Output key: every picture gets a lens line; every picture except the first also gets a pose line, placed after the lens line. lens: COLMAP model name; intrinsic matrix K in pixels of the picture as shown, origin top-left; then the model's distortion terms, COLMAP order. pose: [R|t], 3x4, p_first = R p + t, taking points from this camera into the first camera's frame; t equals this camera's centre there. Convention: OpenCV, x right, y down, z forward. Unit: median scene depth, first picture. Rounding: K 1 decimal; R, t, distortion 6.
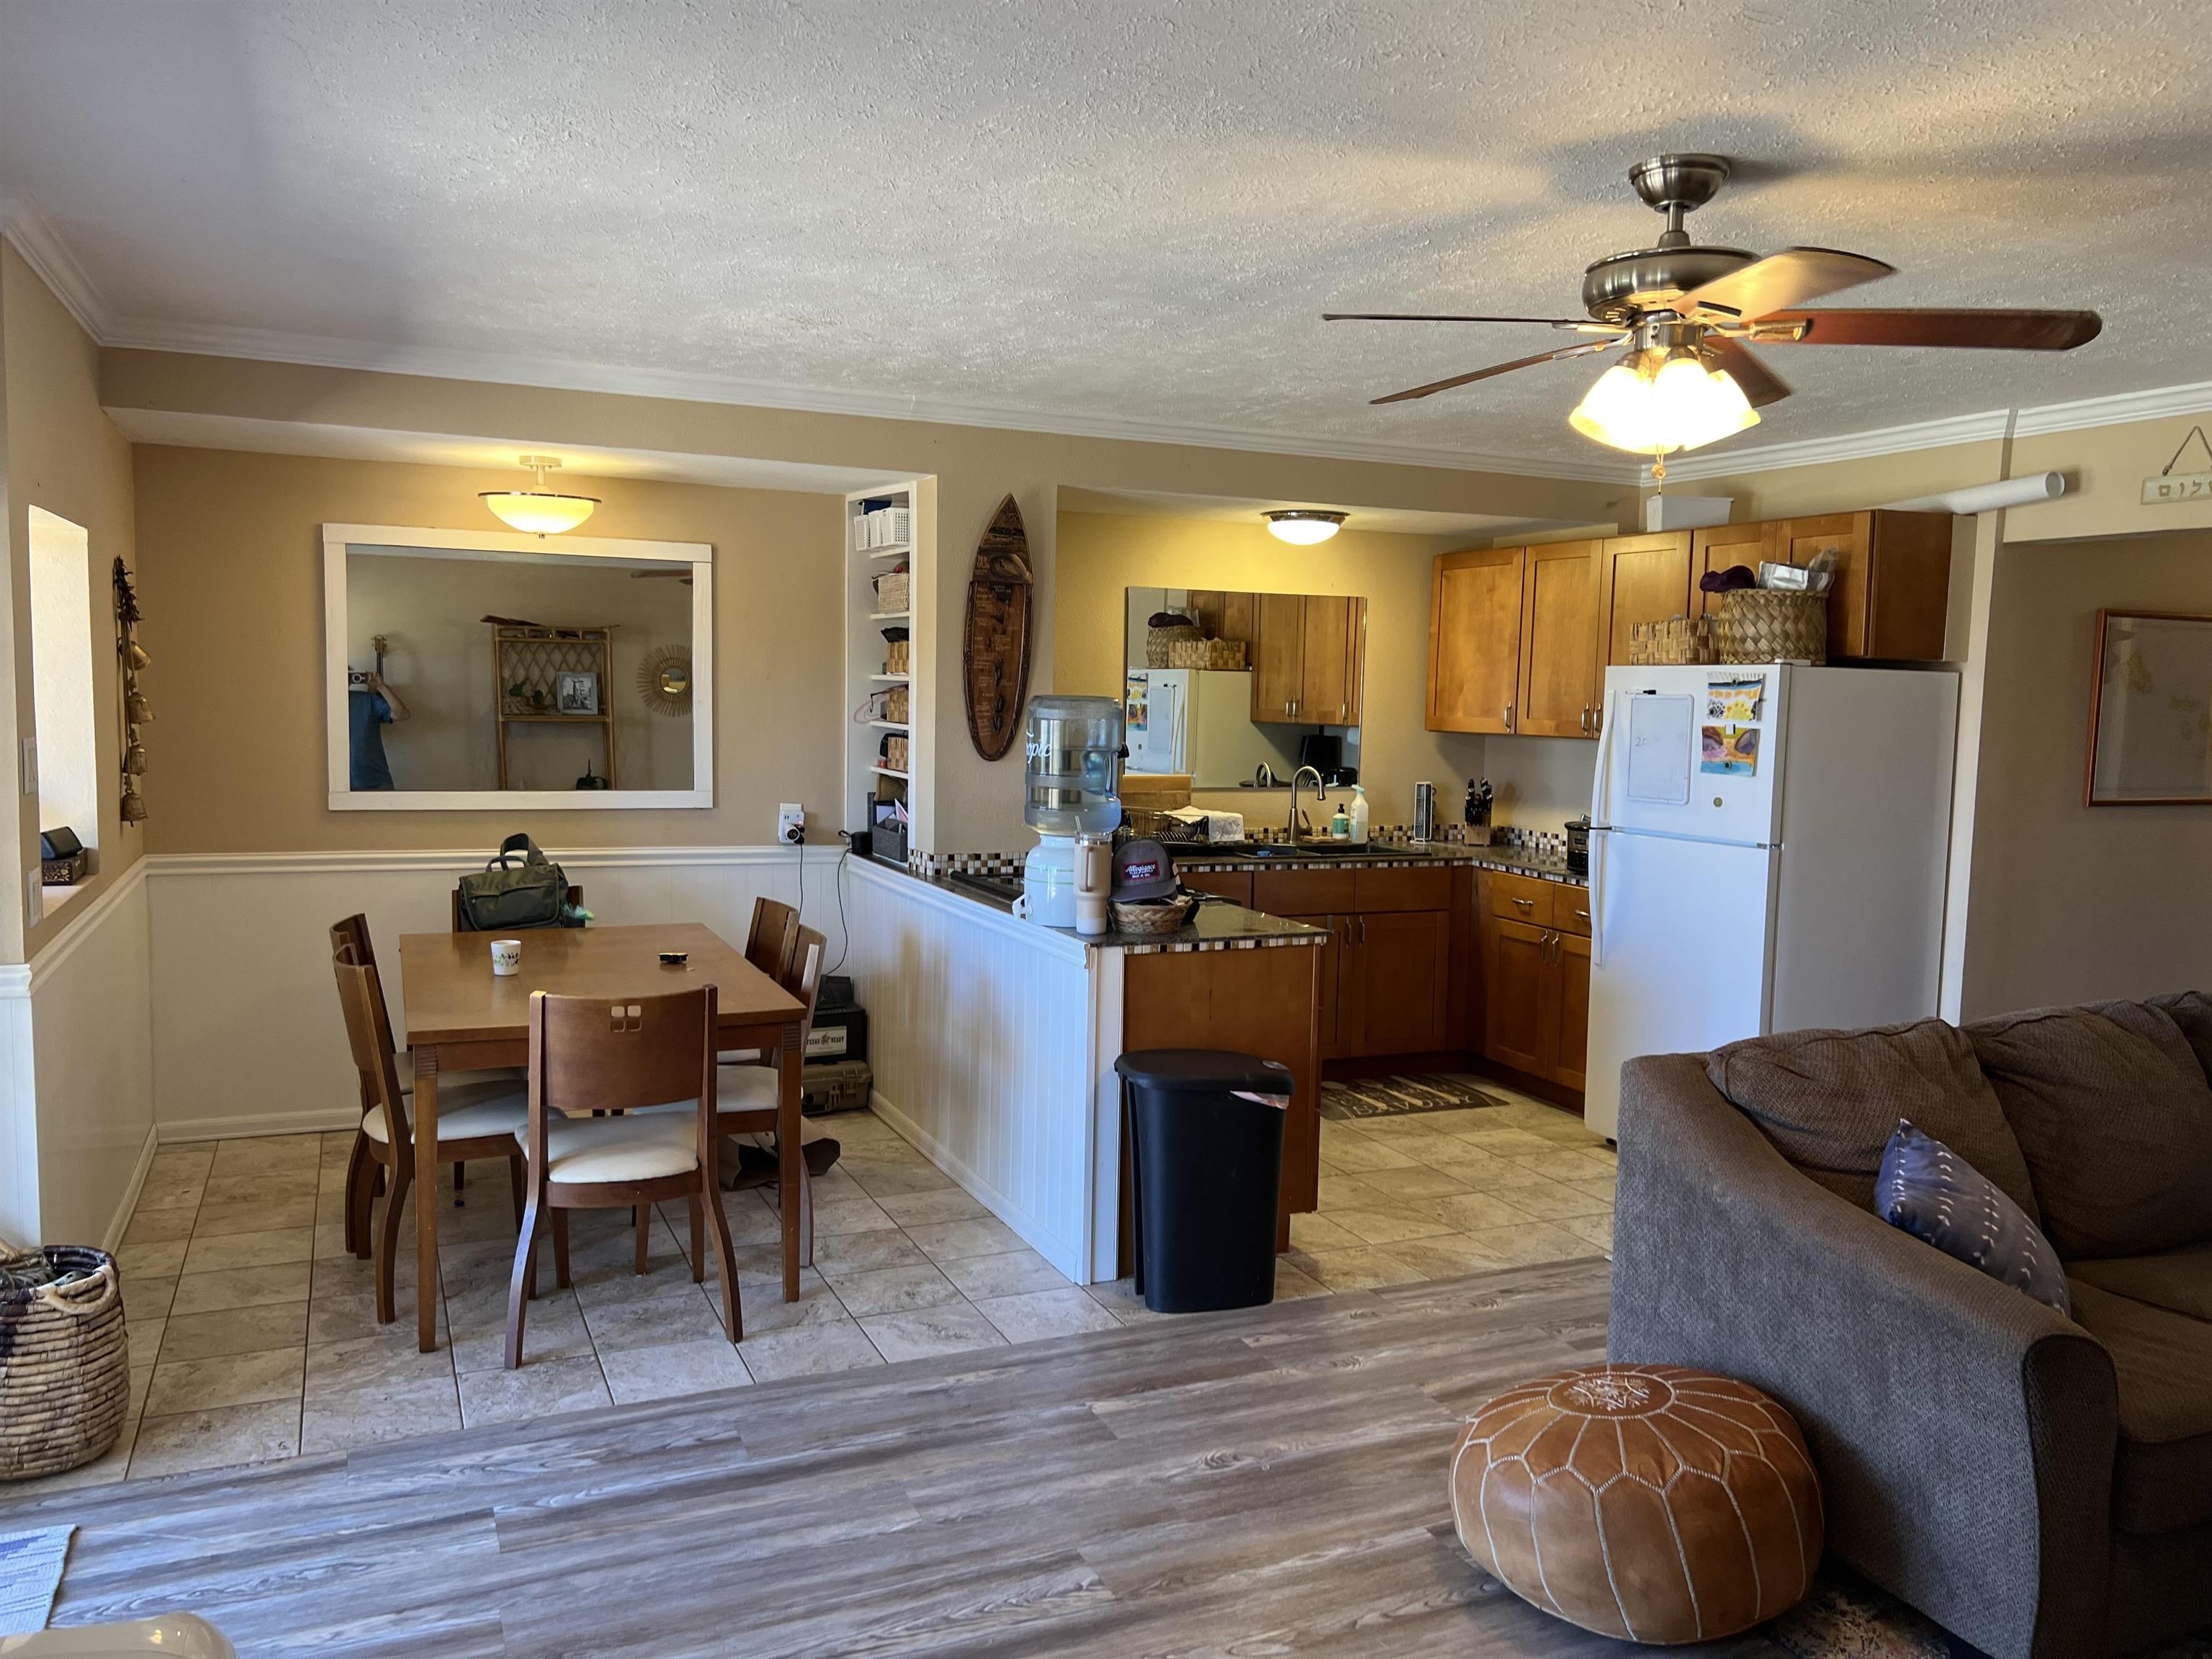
lens RADIAL K [[1660.8, 0, 1109.1], [0, 1660.8, 833.6], [0, 0, 1]] dist [0.029100, -0.025037]
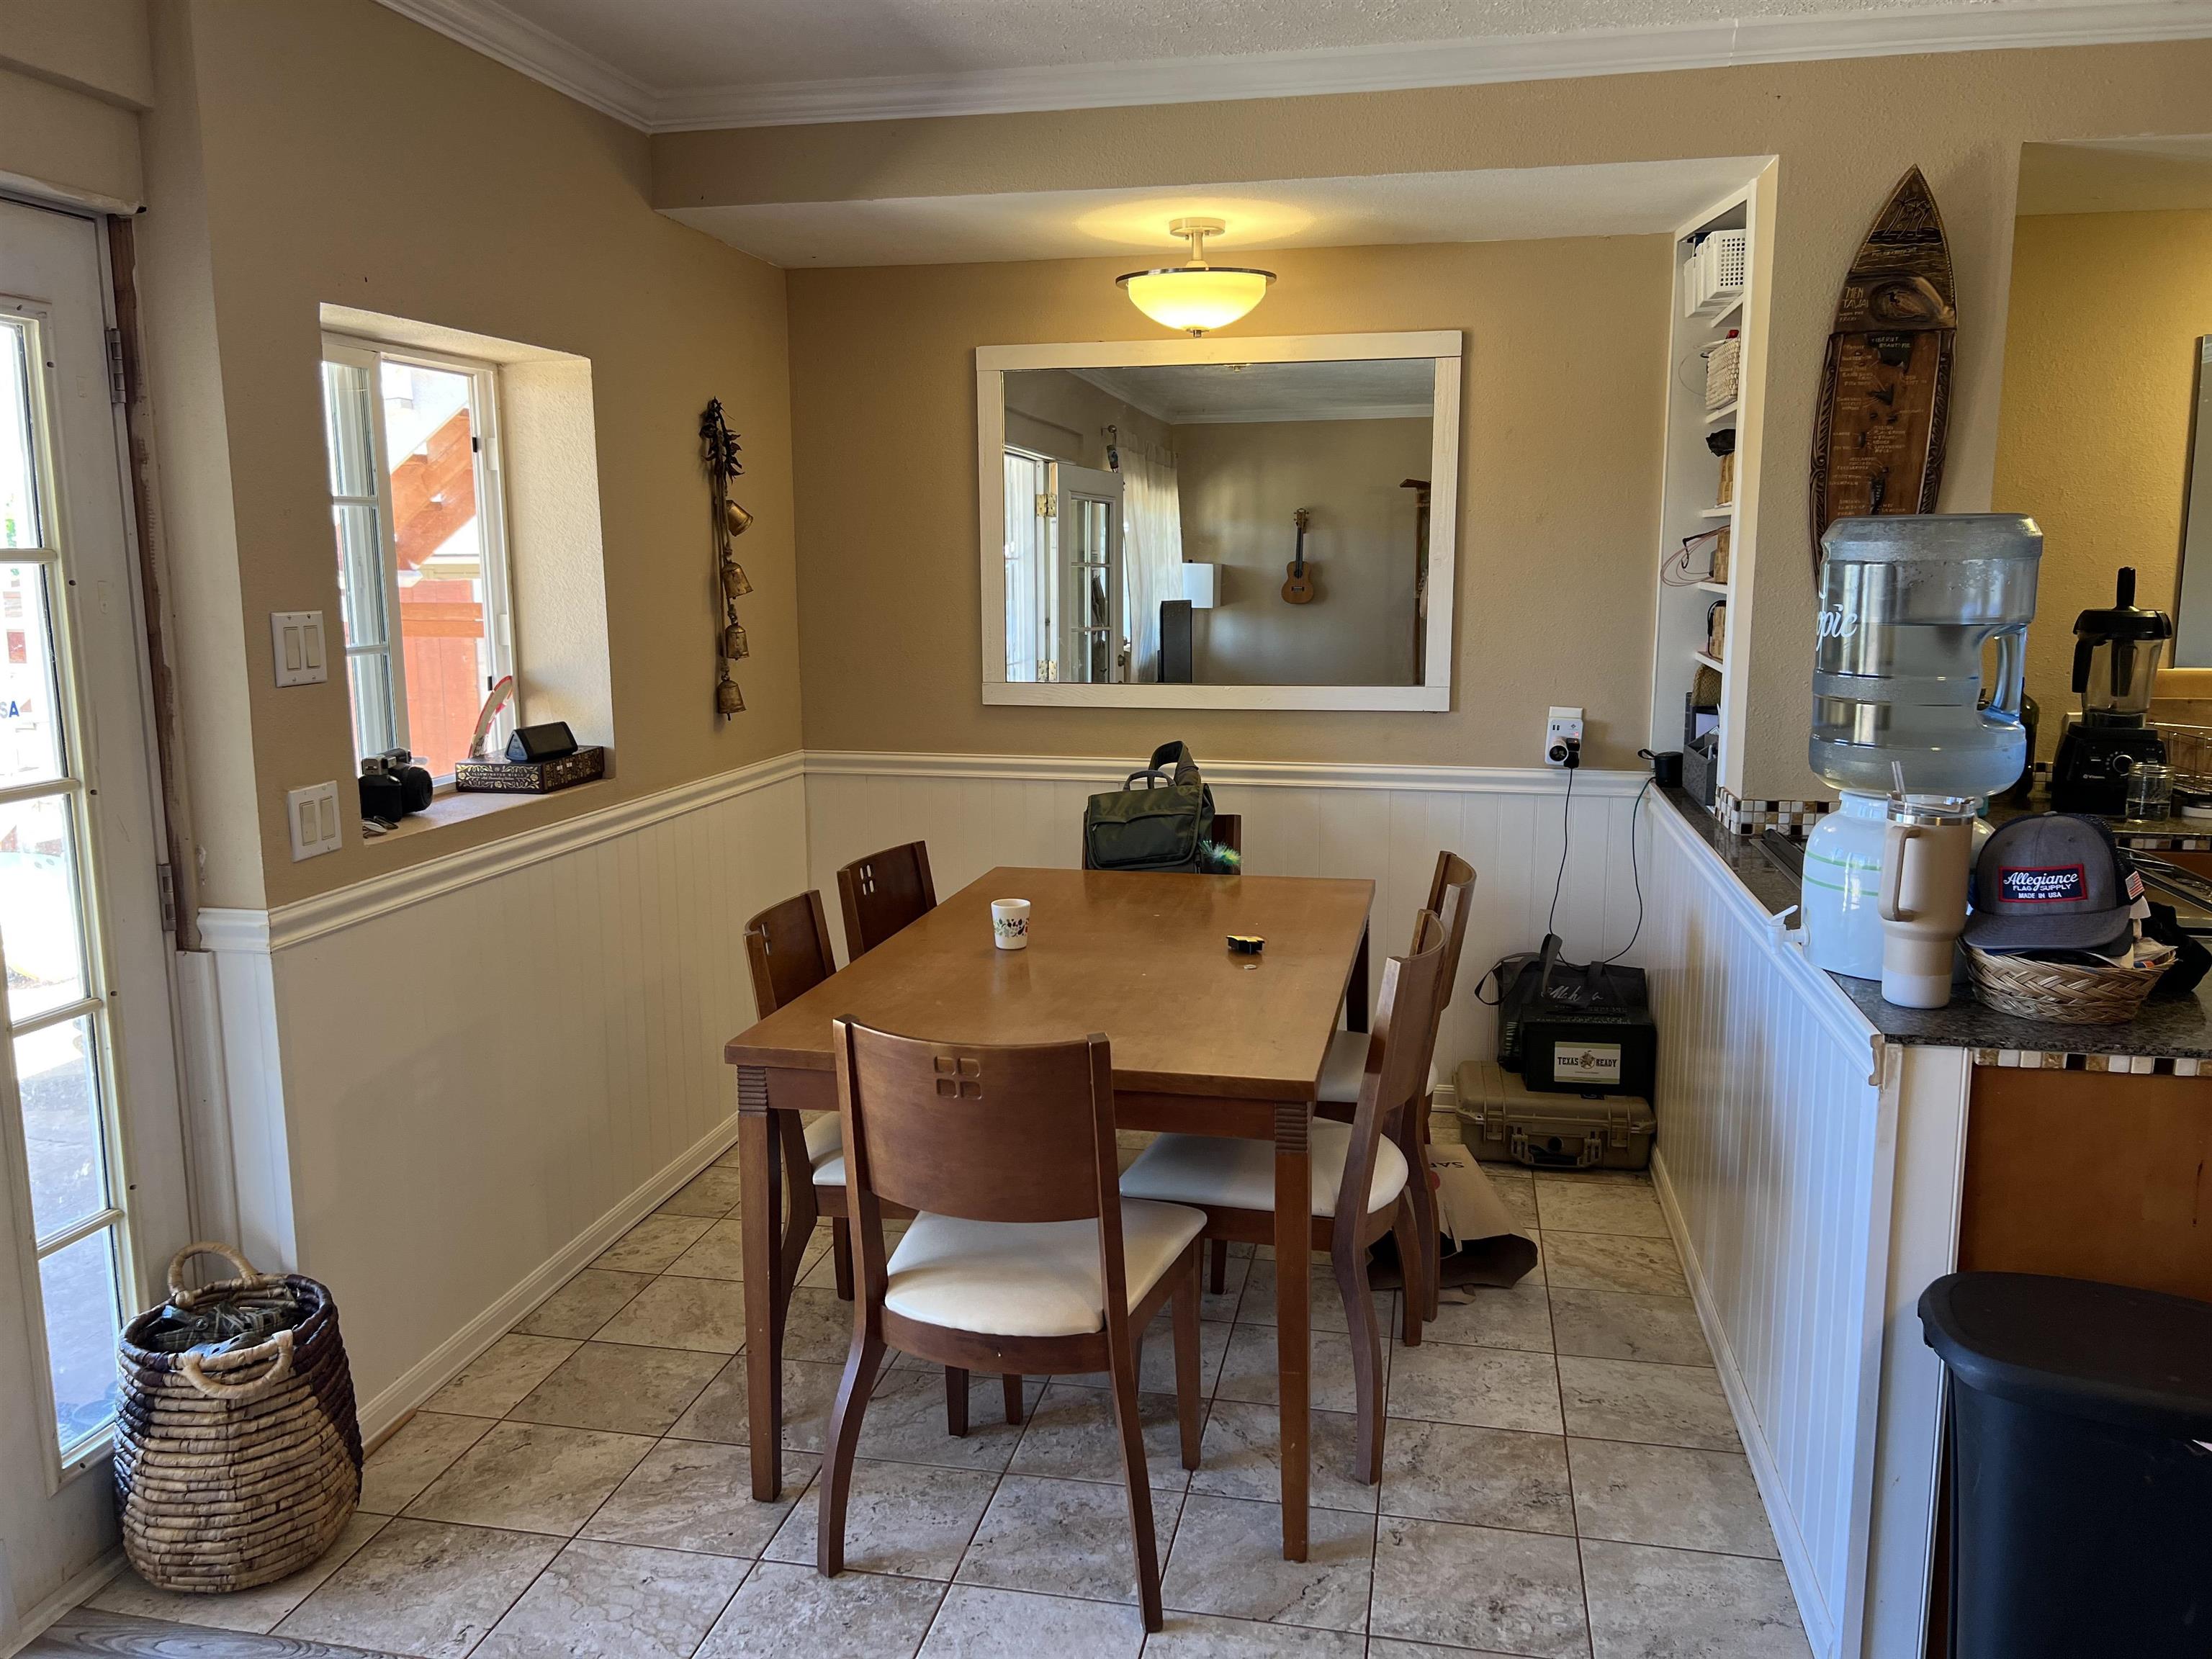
lens RADIAL K [[1660.8, 0, 1099.2], [0, 1660.8, 828.4], [0, 0, 1]] dist [0.029100, -0.025037]
pose [[0.808034, 0.068779, -0.585107, 0.075228], [-0.028694, 0.996578, 0.077520, -0.021268], [0.588436, -0.045850, 0.807242, 0.442425]]
